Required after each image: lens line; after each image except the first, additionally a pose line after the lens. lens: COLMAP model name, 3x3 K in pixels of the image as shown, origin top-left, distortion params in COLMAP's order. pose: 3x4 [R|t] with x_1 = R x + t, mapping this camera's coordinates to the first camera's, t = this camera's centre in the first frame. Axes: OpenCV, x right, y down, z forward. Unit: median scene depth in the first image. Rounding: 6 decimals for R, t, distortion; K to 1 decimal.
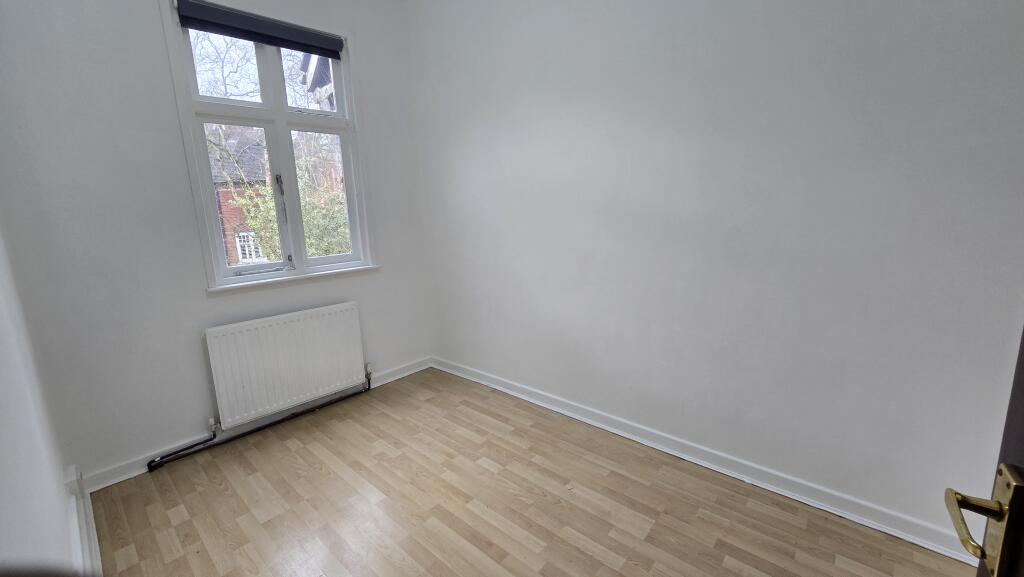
lens RADIAL K [[420.6, 0, 512.7], [0, 420.6, 285.8], [0, 0, 1]] dist [-0.000517, 0.000241]
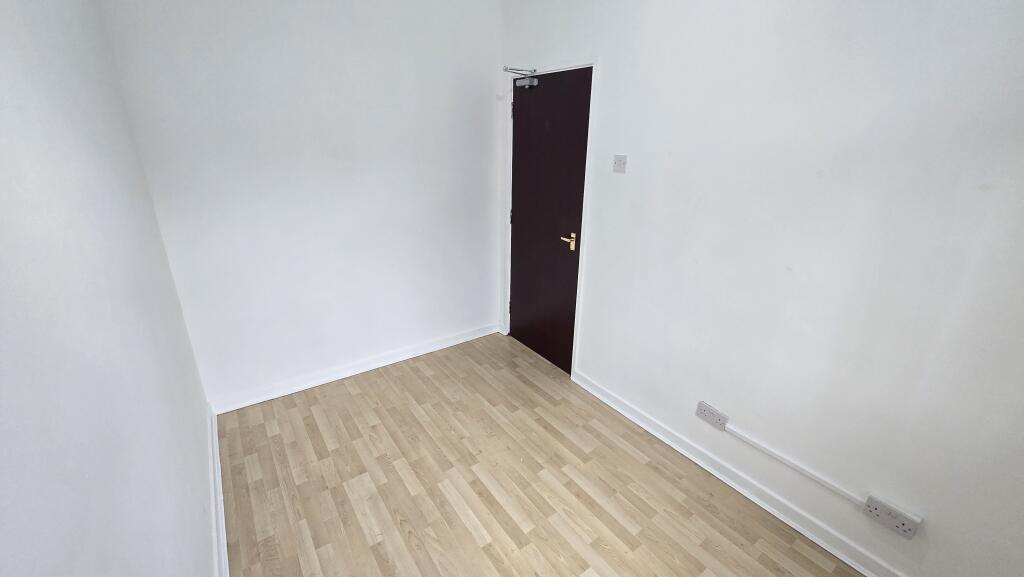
lens RADIAL K [[420.6, 0, 512.9], [0, 420.6, 288.9], [0, 0, 1]] dist [-0.000517, 0.000241]
pose [[-0.975773, -0.048064, 0.213441, -0.364909], [0.069693, 0.856468, 0.511474, -0.496241], [-0.207389, 0.513958, -0.832368, 1.627318]]
